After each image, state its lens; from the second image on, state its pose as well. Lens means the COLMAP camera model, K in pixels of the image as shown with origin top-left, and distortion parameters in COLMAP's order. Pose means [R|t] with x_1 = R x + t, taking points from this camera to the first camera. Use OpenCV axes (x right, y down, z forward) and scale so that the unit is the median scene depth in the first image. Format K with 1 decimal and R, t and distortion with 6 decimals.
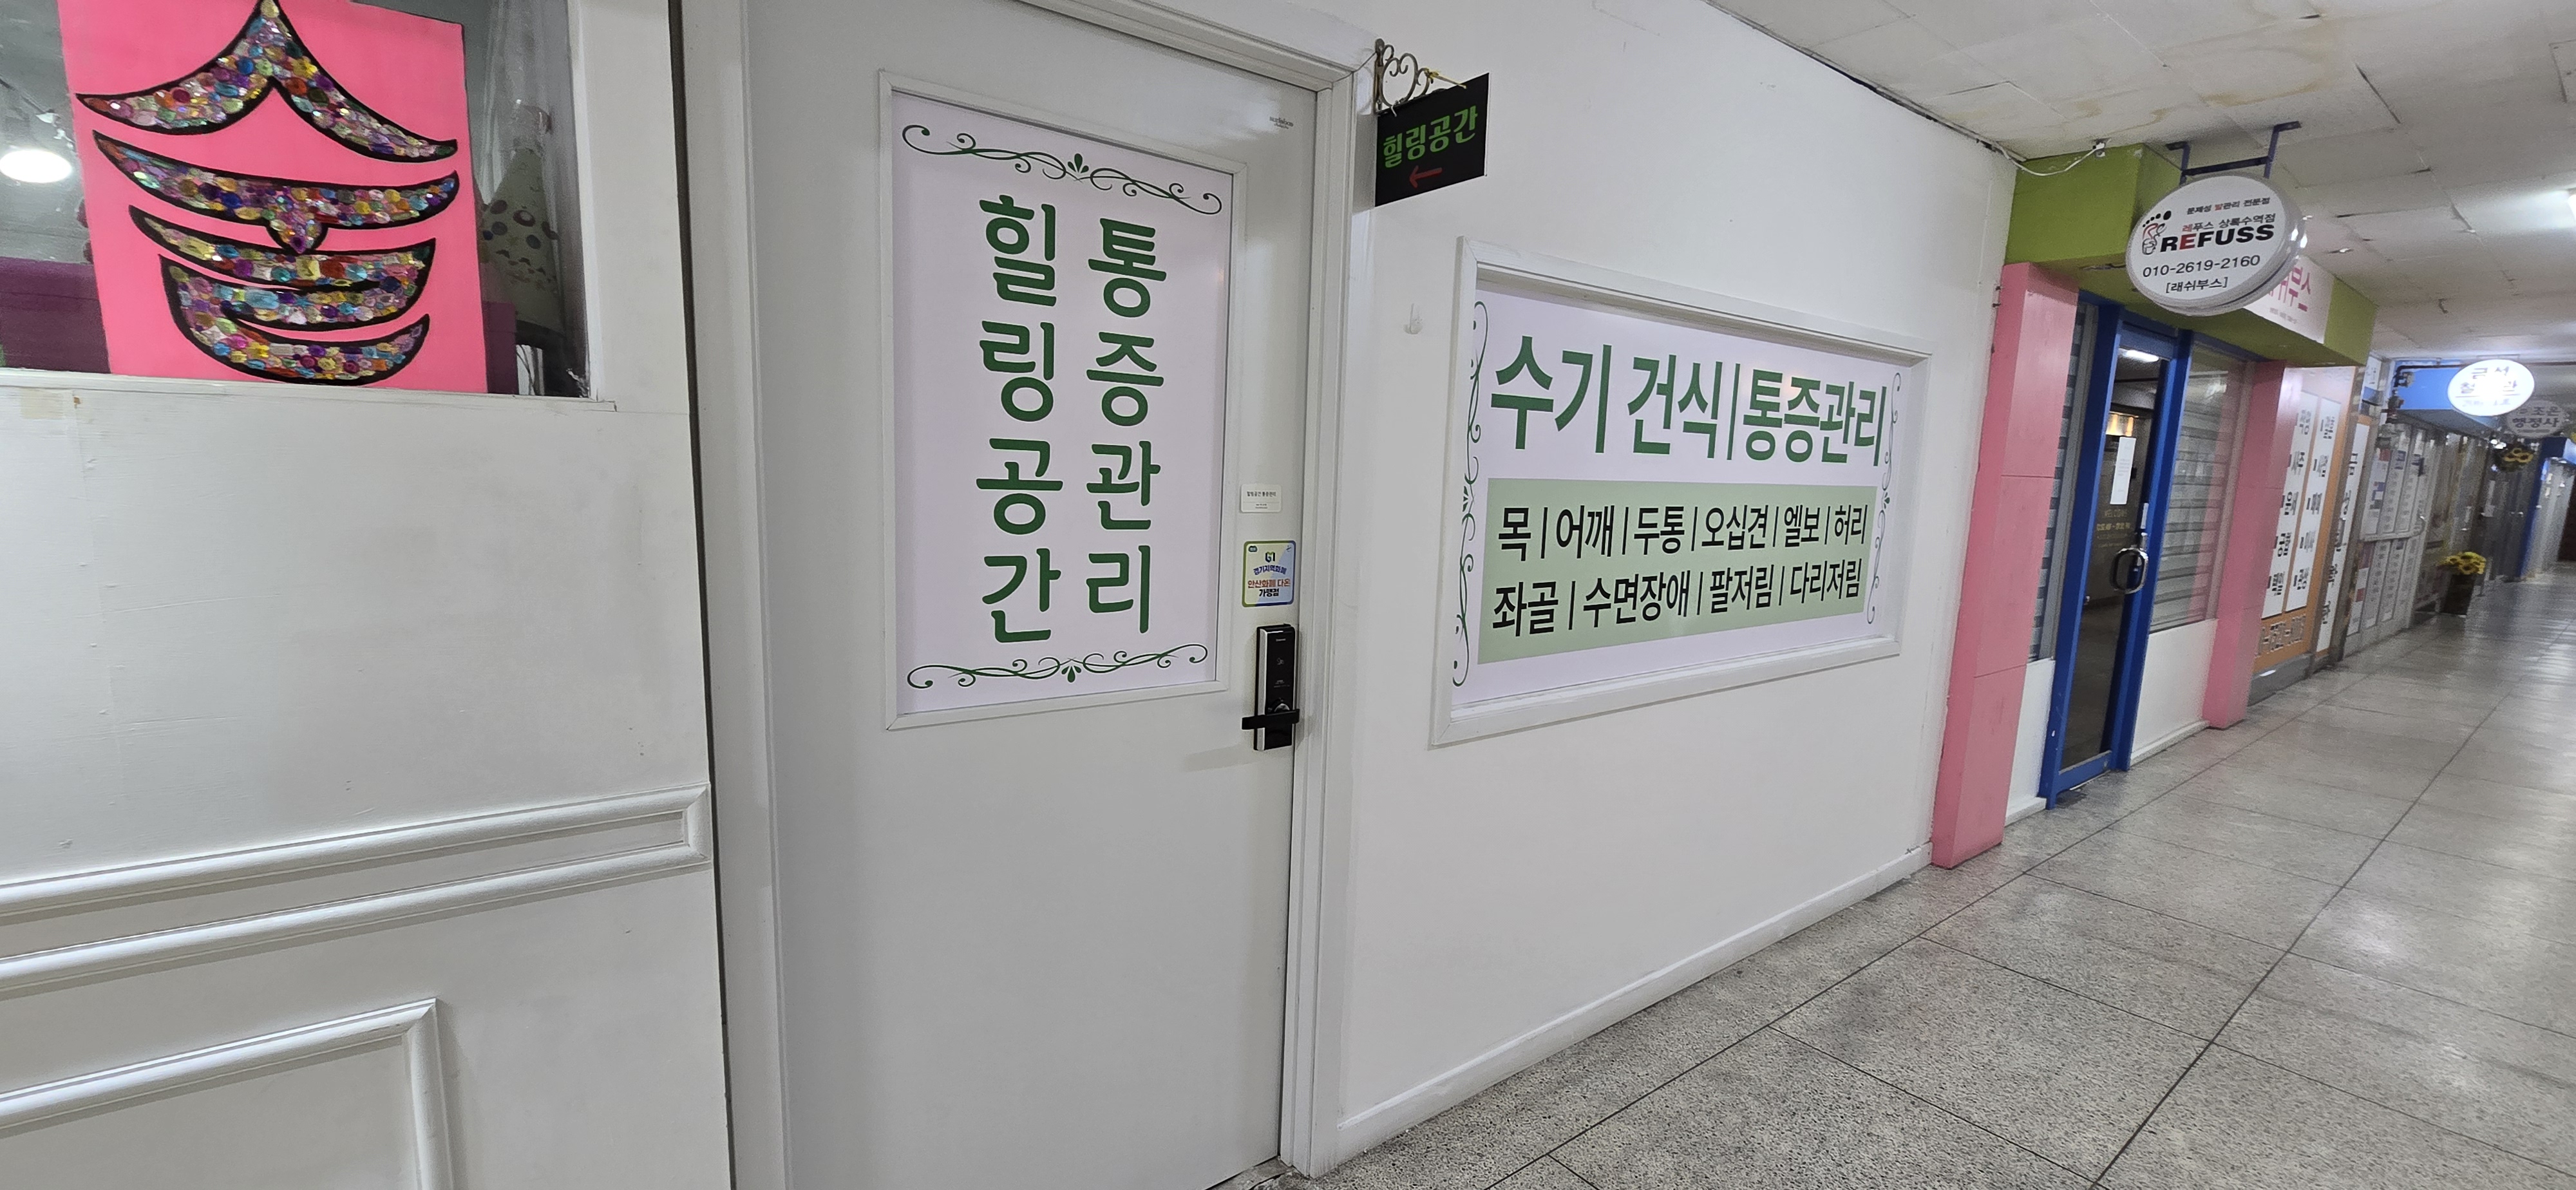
lens RADIAL K [[1058.2, 0, 1288.0], [0, 1058.2, 595.0], [0, 0, 1]] dist [-0.001541, -0.000218]
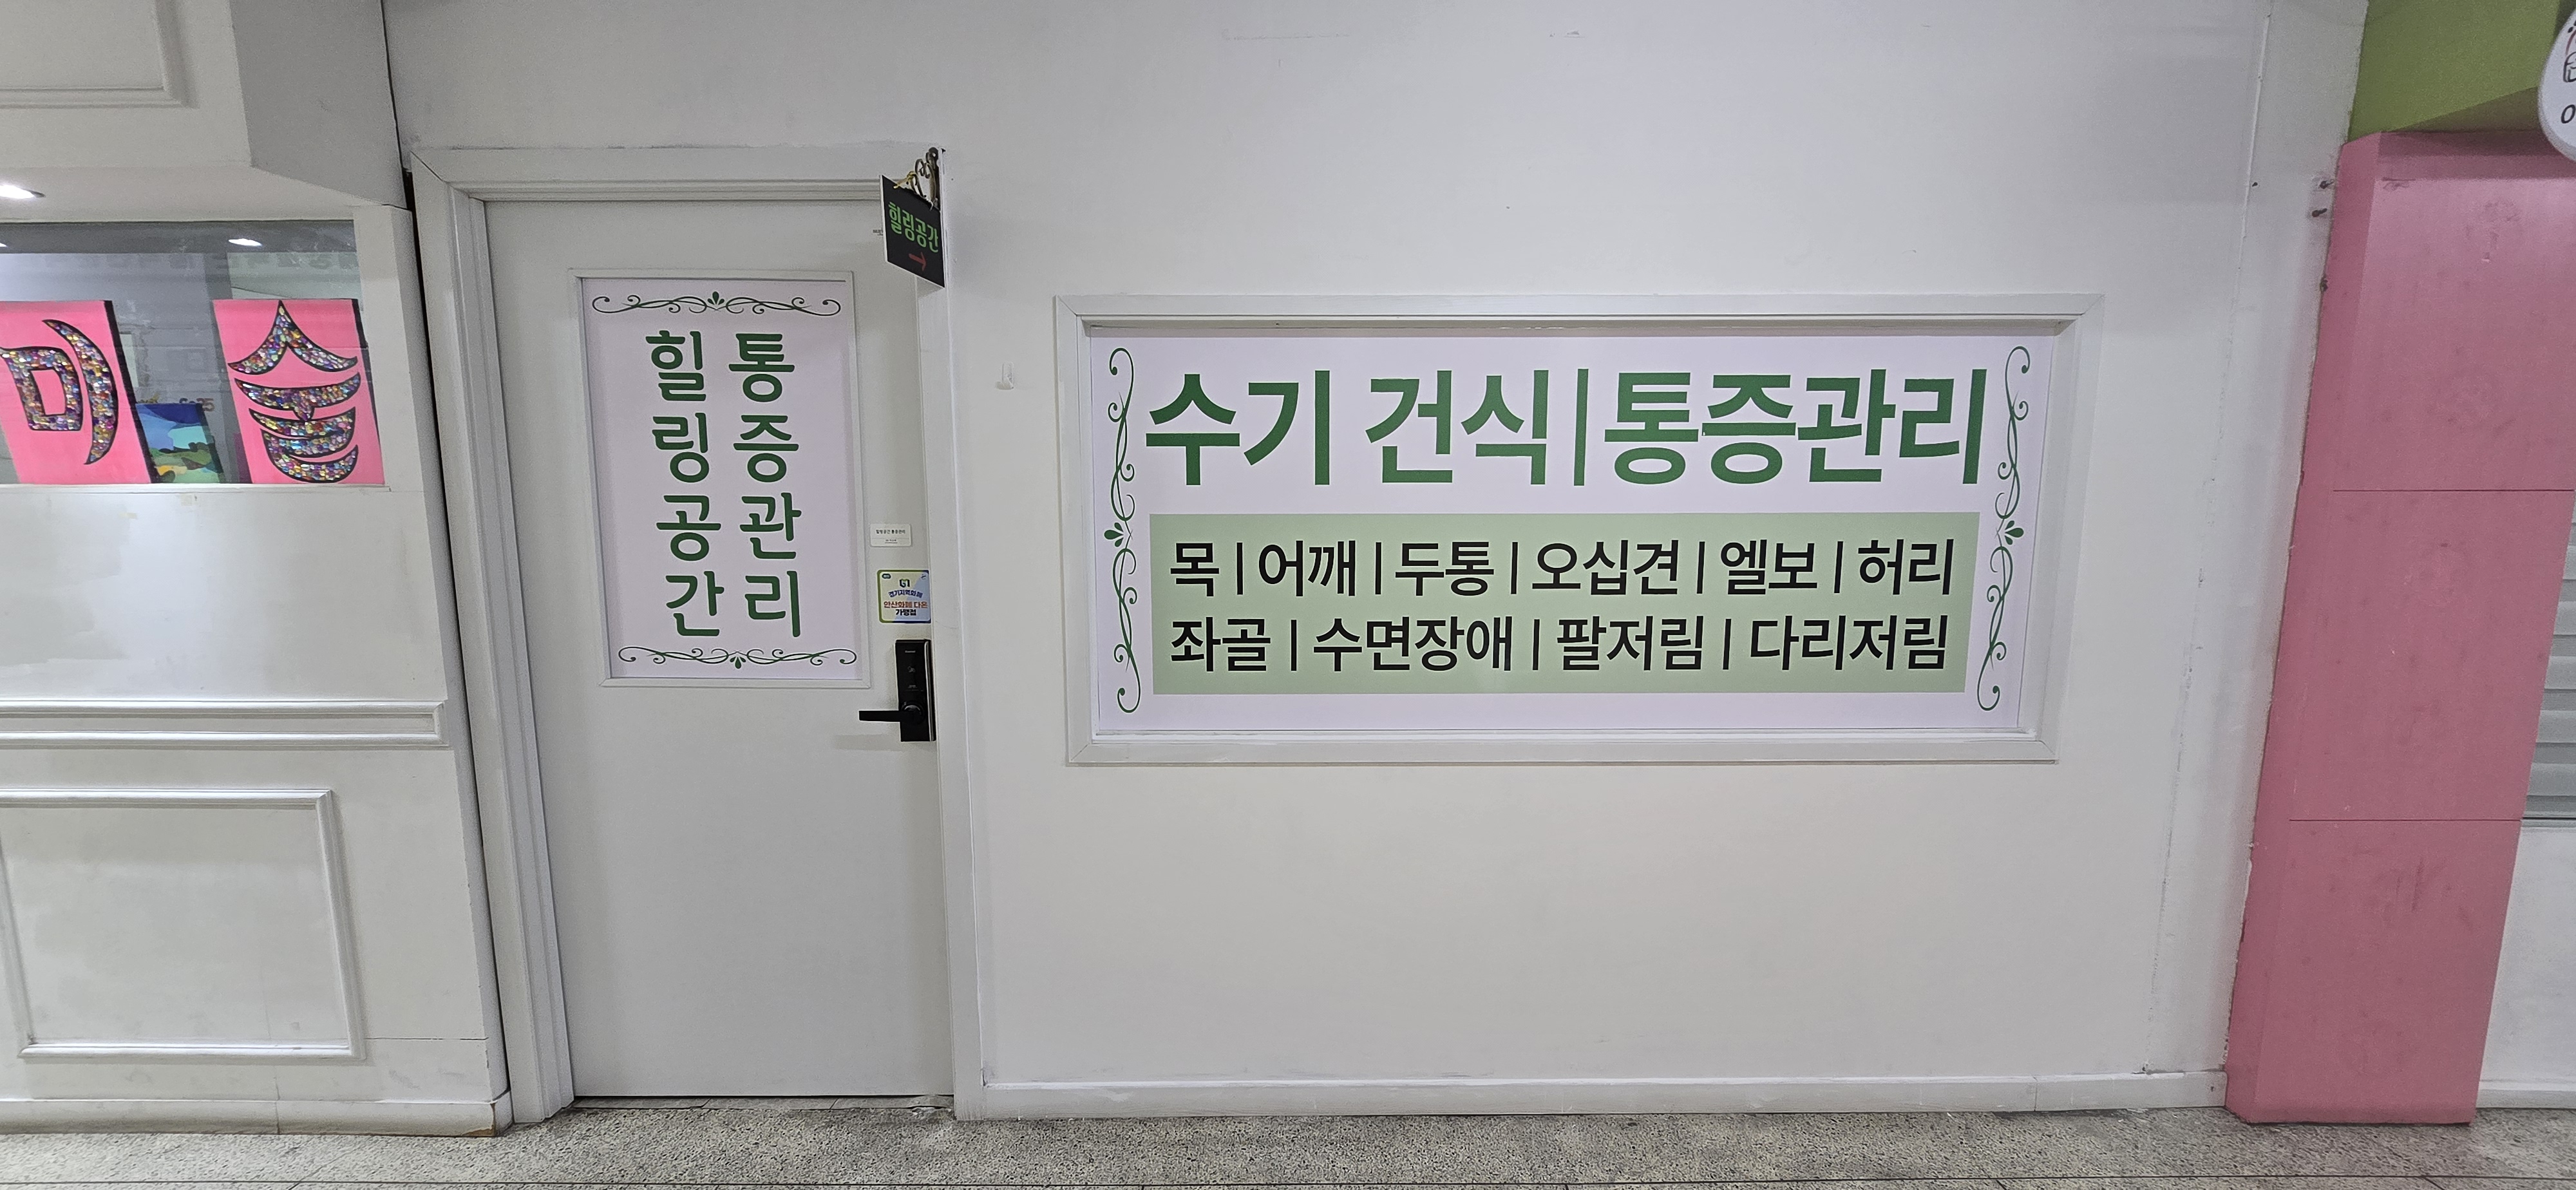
lens RADIAL K [[1058.2, 0, 1288.0], [0, 1058.2, 595.0], [0, 0, 1]] dist [-0.001541, -0.000218]
pose [[0.791044, 0.039071, -0.610511, 0.960109], [-0.051002, 0.998696, -0.002169, -0.037537], [0.609630, 0.032853, 0.792005, 0.272652]]
